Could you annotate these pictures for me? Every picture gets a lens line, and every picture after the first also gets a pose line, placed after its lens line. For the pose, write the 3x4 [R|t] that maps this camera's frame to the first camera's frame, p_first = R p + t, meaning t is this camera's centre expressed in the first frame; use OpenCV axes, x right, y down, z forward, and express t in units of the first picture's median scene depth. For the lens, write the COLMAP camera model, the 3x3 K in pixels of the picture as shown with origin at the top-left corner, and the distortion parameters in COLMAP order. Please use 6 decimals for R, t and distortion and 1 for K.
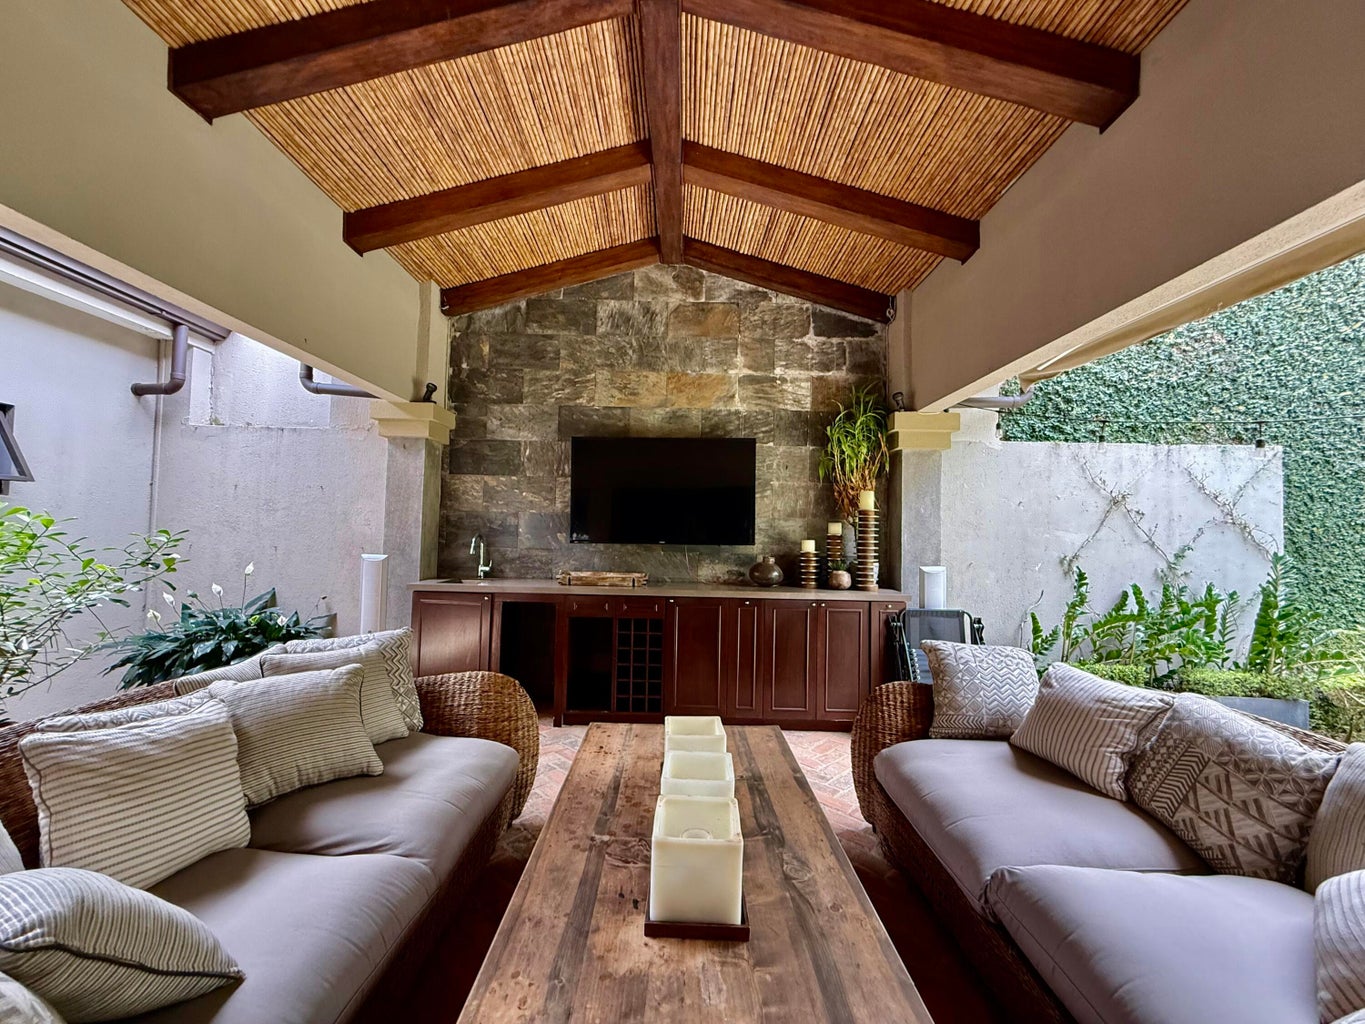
lens RADIAL K [[544.6, 0, 677.4], [0, 544.6, 512.2], [0, 0, 1]] dist [-0.000073, 0.000067]
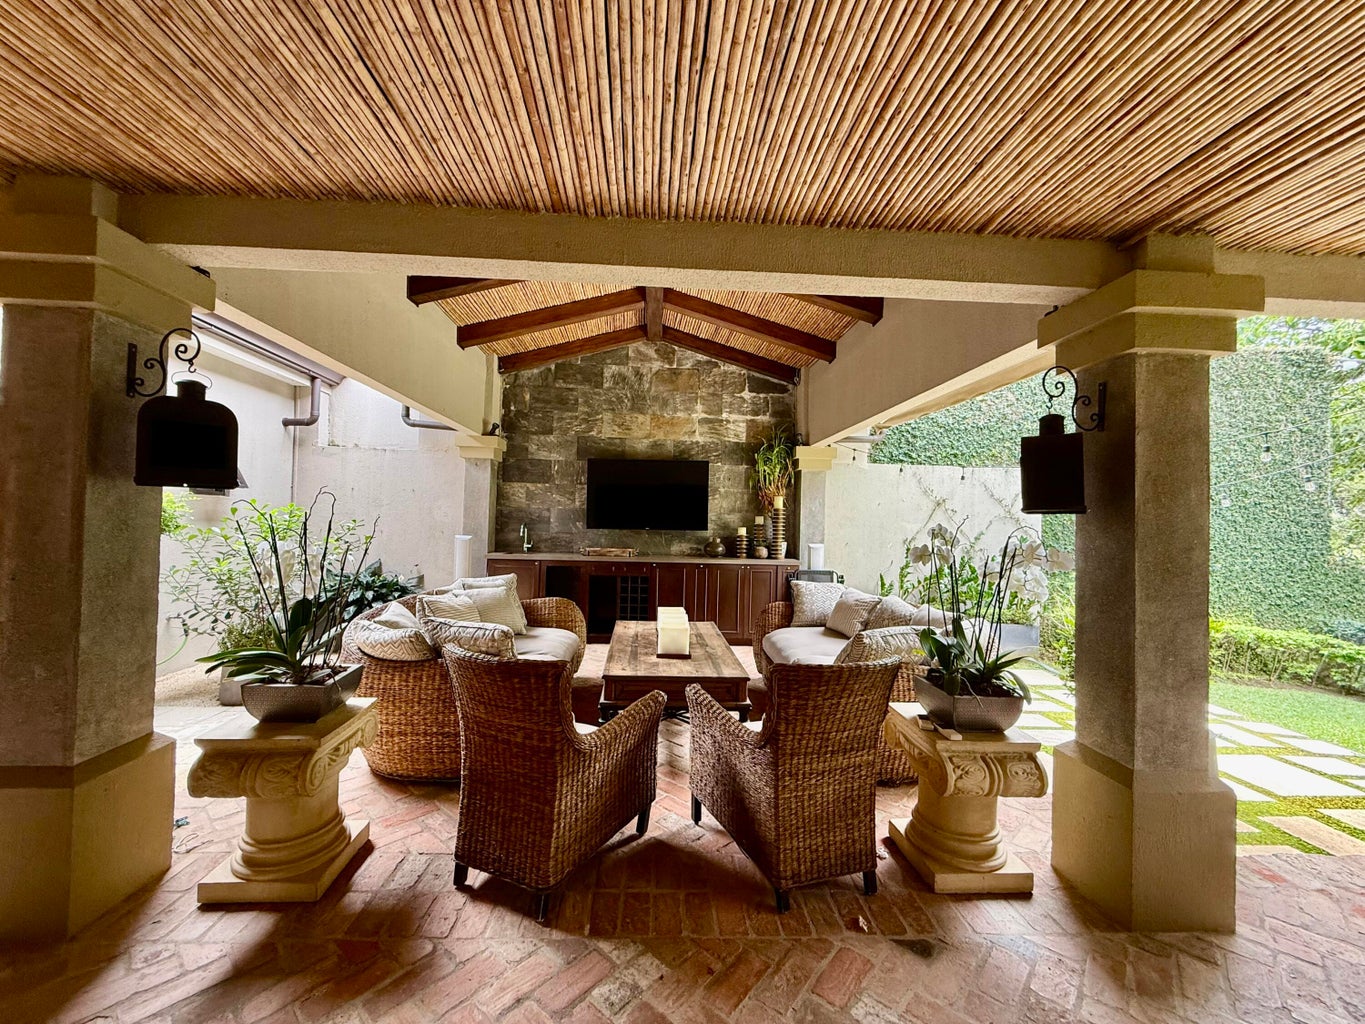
lens RADIAL K [[544.6, 0, 677.4], [0, 544.6, 512.2], [0, 0, 1]] dist [-0.000073, 0.000067]
pose [[0.998286, 0.005123, 0.058303, -0.031542], [-0.006329, 0.999769, 0.020522, -0.021310], [-0.058185, -0.020856, 0.998088, -0.502048]]
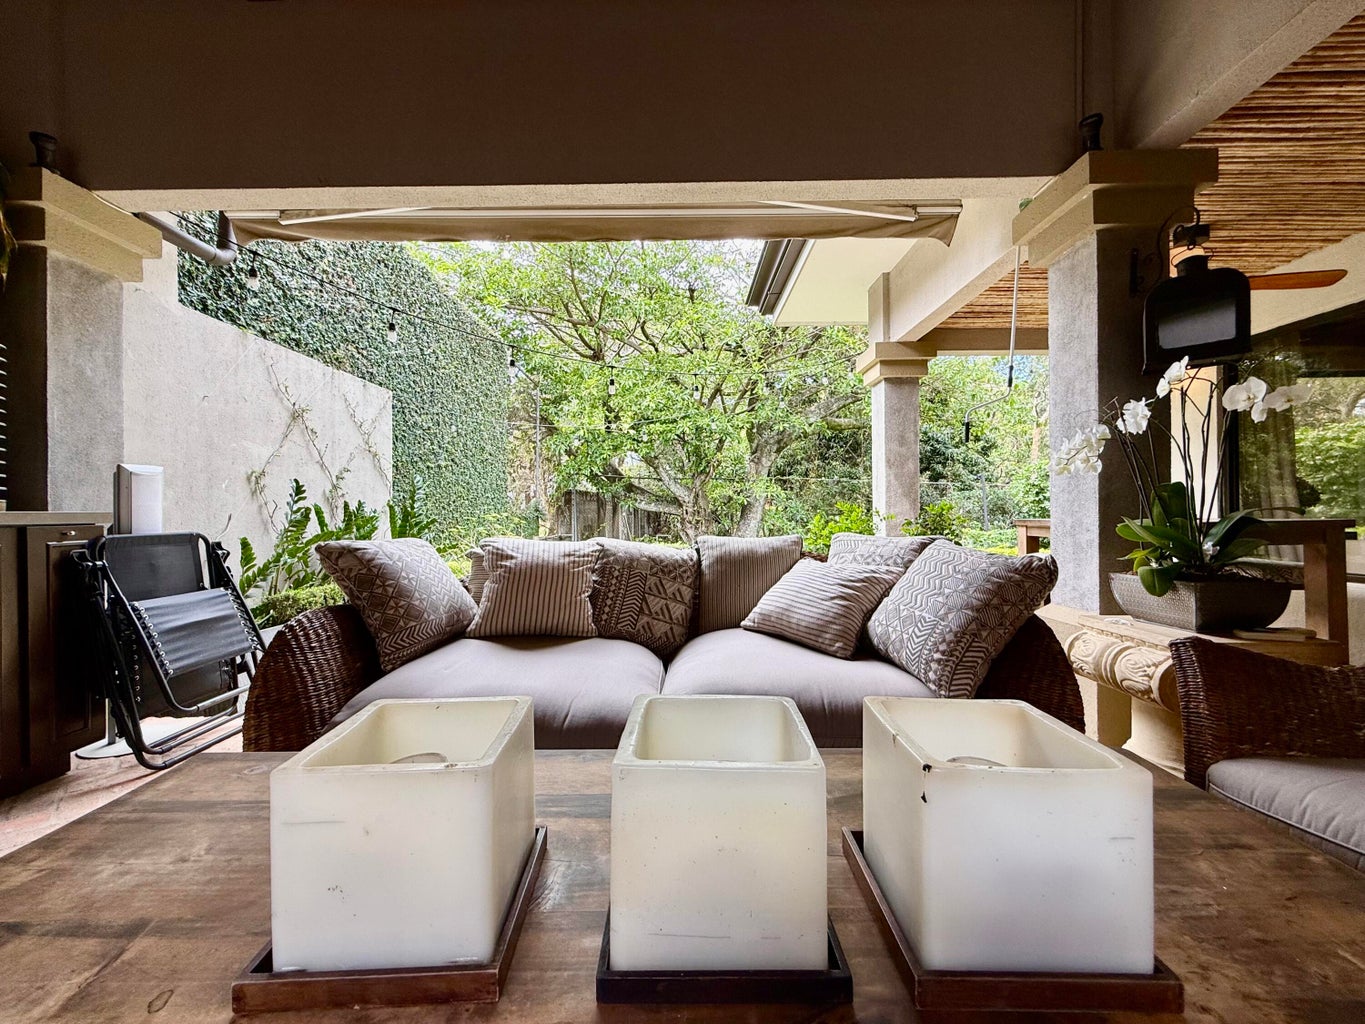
lens RADIAL K [[544.6, 0, 677.4], [0, 544.6, 512.2], [0, 0, 1]] dist [-0.000073, 0.000067]
pose [[-0.002887, -0.019445, 0.999807, -0.114705], [-0.028992, 0.999392, 0.019353, 0.105290], [-0.999575, -0.028930, -0.003449, 0.351154]]
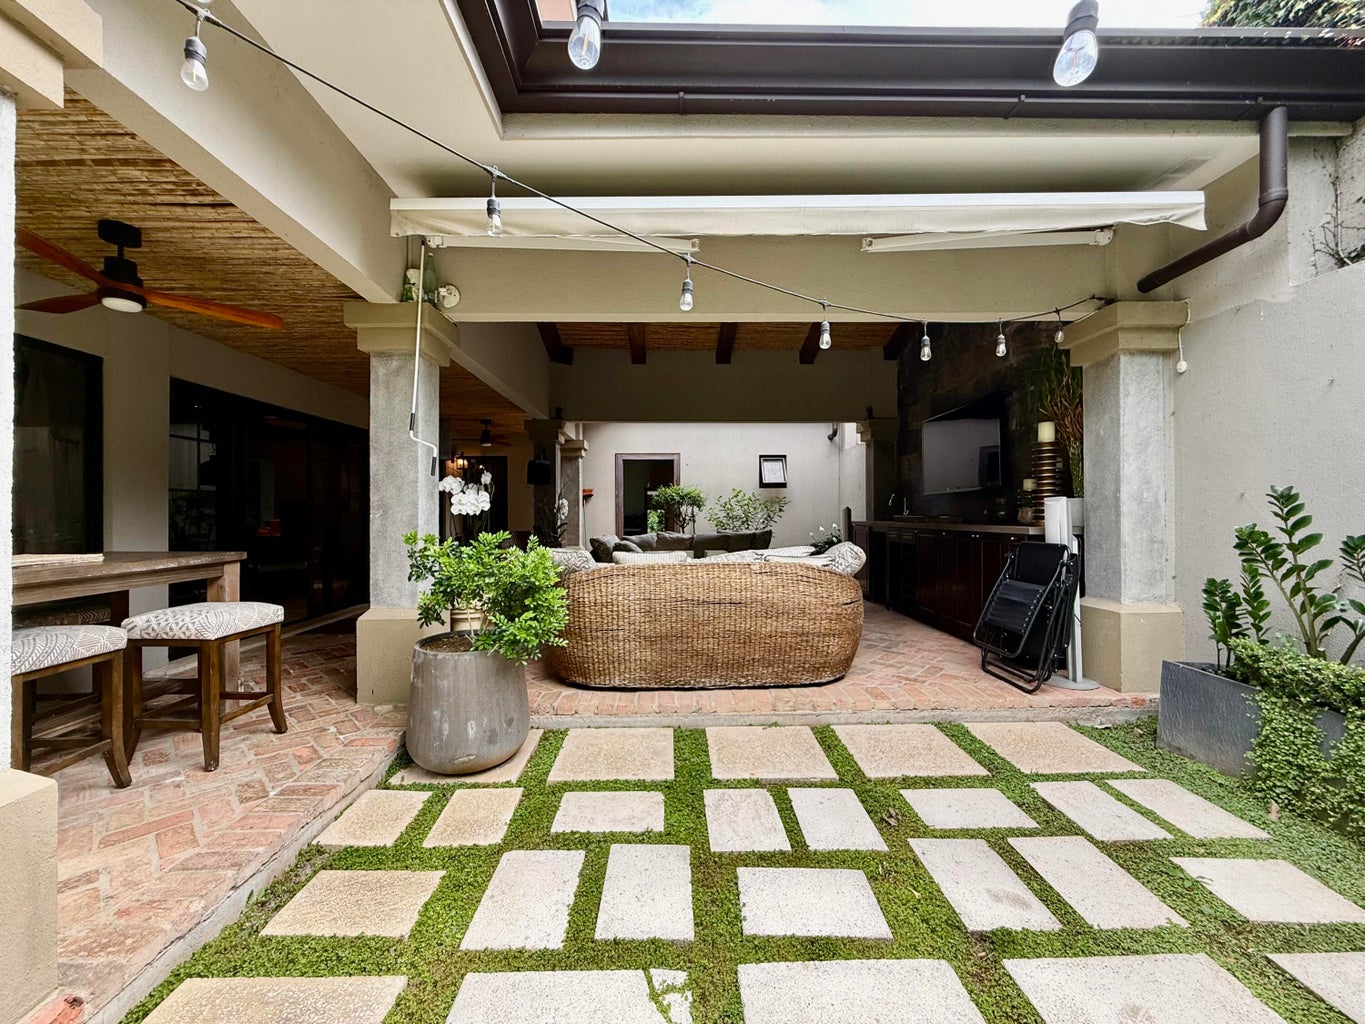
lens RADIAL K [[544.6, 0, 677.4], [0, 544.6, 512.2], [0, 0, 1]] dist [-0.000073, 0.000067]
pose [[0.026443, -0.024985, -0.999338, 1.154318], [0.044733, 0.998716, -0.023785, 0.099987], [0.998649, -0.044075, 0.027527, 0.304548]]
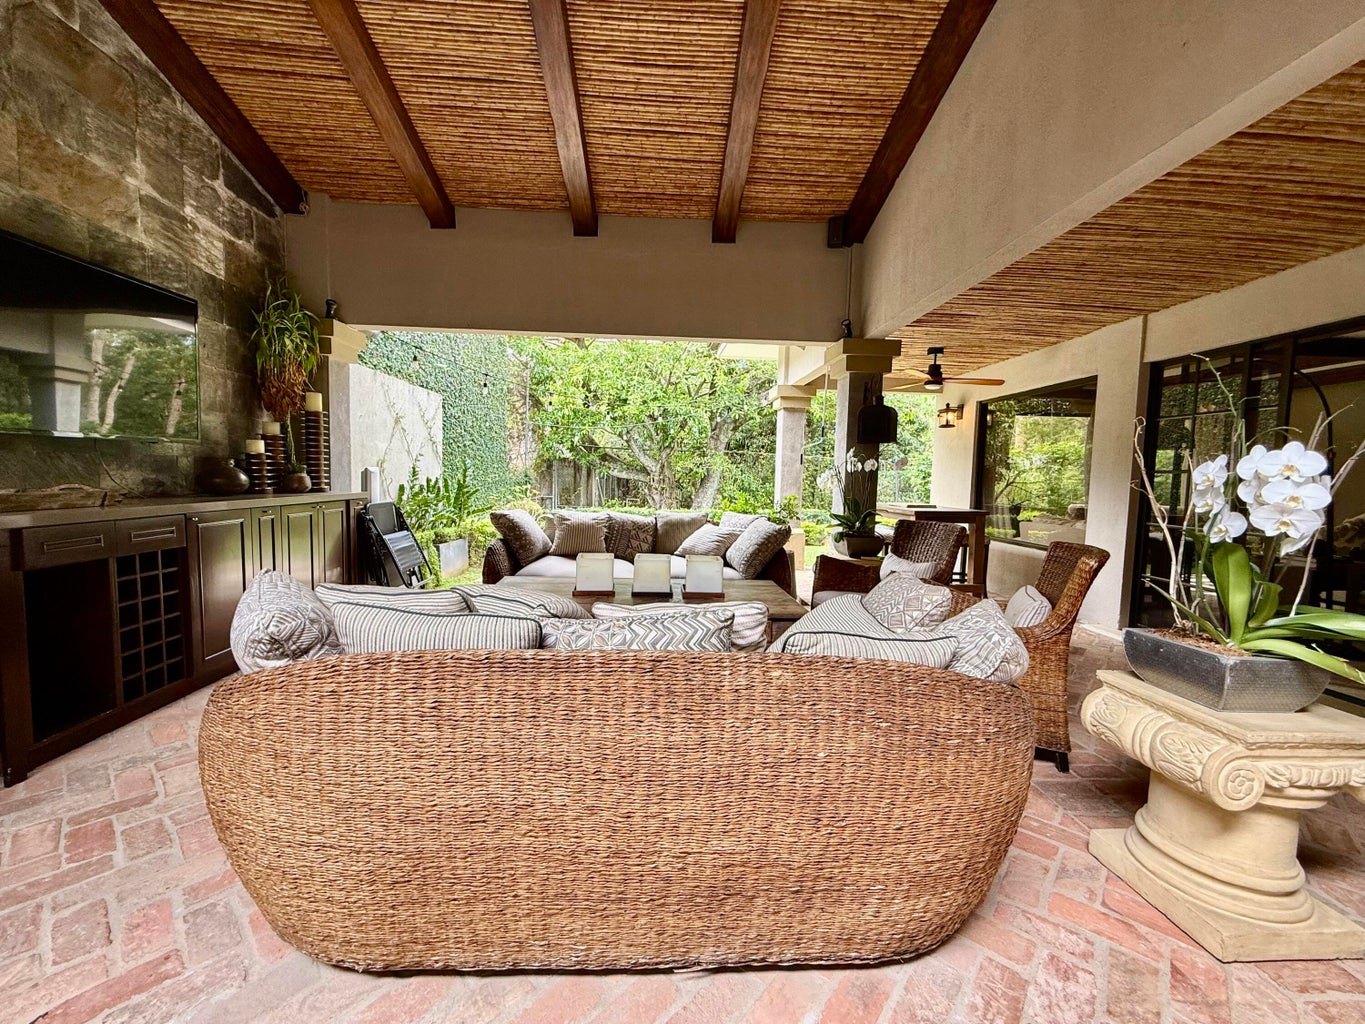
lens RADIAL K [[544.6, 0, 677.4], [0, 544.6, 512.2], [0, 0, 1]] dist [-0.000073, 0.000067]
pose [[-0.061251, -0.092226, 0.993852, -0.638715], [-0.062738, 0.994109, 0.088383, 0.044064], [-0.996149, -0.056939, -0.066676, 0.357938]]
